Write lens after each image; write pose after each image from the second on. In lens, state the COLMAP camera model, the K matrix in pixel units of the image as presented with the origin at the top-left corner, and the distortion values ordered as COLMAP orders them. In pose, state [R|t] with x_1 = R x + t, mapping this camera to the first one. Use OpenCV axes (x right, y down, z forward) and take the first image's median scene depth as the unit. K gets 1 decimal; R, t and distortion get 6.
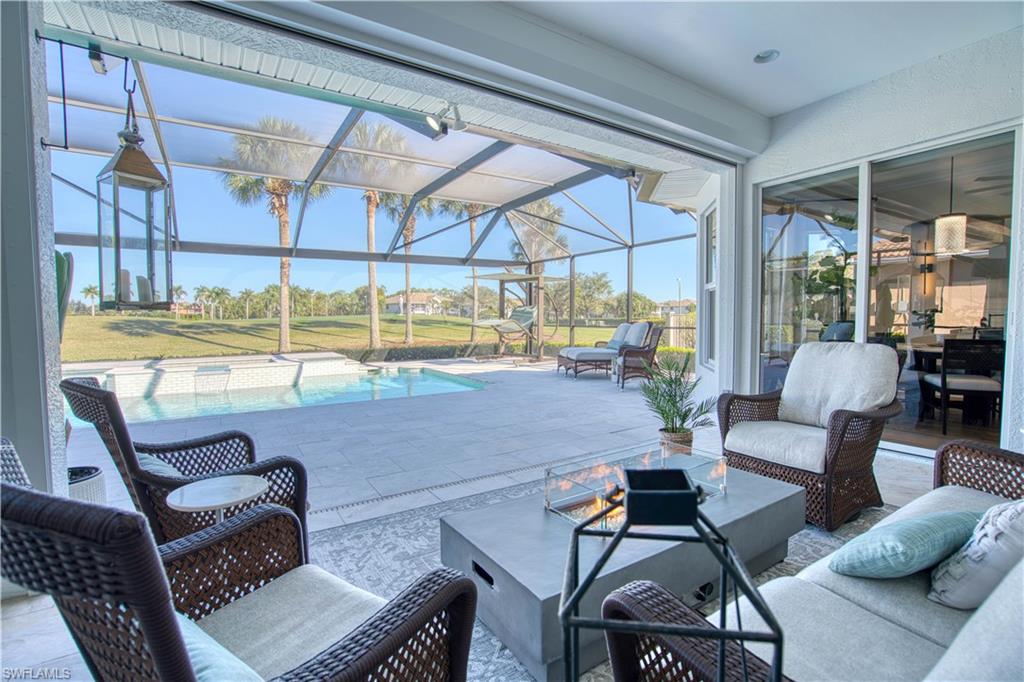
lens RADIAL K [[467.8, 0, 509.6], [0, 467.8, 340.4], [0, 0, 1]] dist [-0.061316, 0.021400]
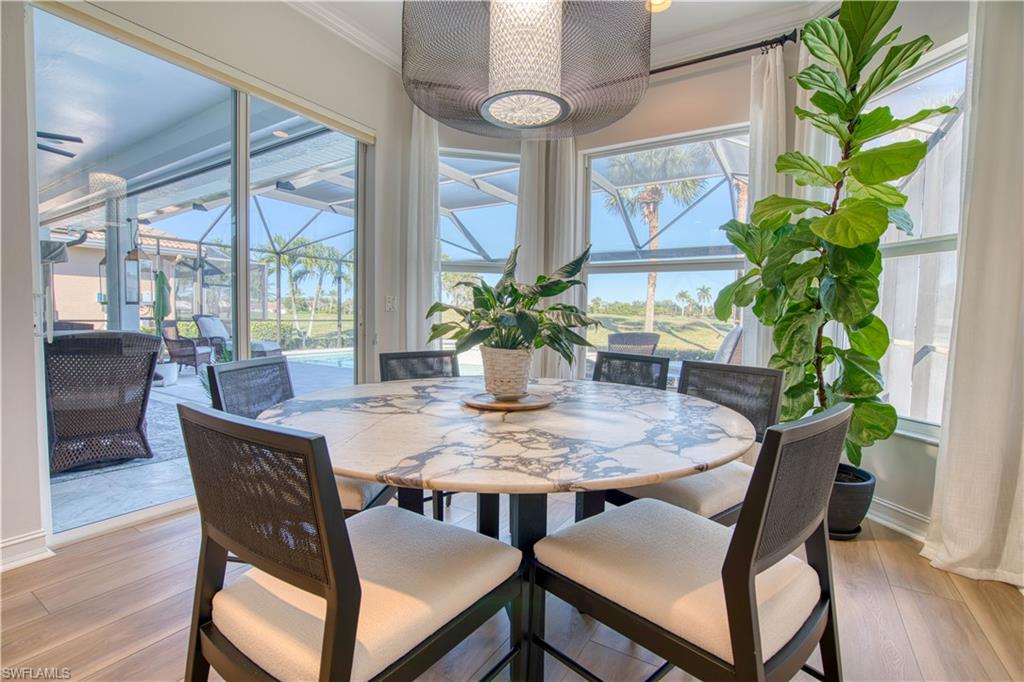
lens RADIAL K [[467.8, 0, 509.6], [0, 467.8, 340.4], [0, 0, 1]] dist [-0.061316, 0.021400]
pose [[0.431222, 0.060001, -0.900248, 0.497305], [-0.063671, 0.997322, 0.035973, -0.016769], [0.899996, 0.041807, 0.433888, 0.335288]]
